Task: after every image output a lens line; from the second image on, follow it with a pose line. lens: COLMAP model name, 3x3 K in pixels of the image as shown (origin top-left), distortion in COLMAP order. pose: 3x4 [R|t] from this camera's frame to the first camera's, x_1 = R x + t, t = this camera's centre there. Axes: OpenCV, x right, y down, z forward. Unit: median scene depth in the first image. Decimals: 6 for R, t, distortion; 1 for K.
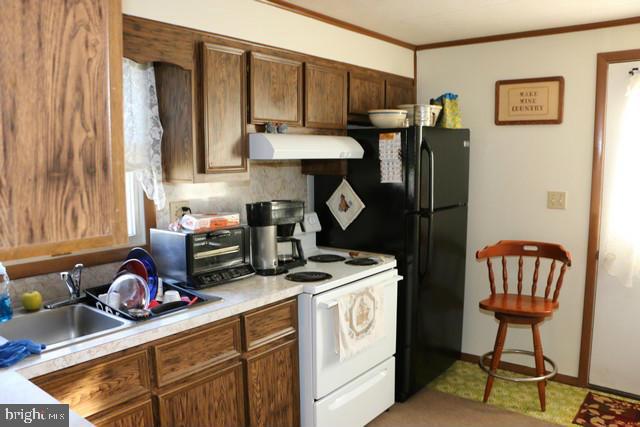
lens RADIAL K [[522.7, 0, 320.0], [0, 522.7, 213.5], [0, 0, 1]] dist [-0.078776, 0.009229]
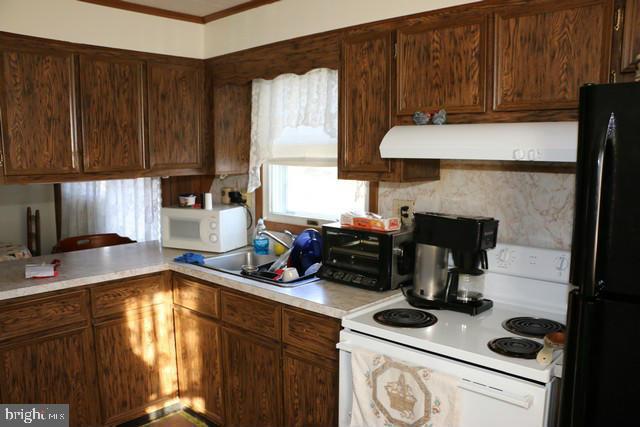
lens RADIAL K [[522.7, 0, 320.0], [0, 522.7, 213.5], [0, 0, 1]] dist [-0.078776, 0.009229]
pose [[-0.069359, 0.126104, -0.989589, 0.778293], [-0.113858, 0.984496, 0.133435, -0.122111], [0.991073, 0.121928, -0.053926, 1.002371]]
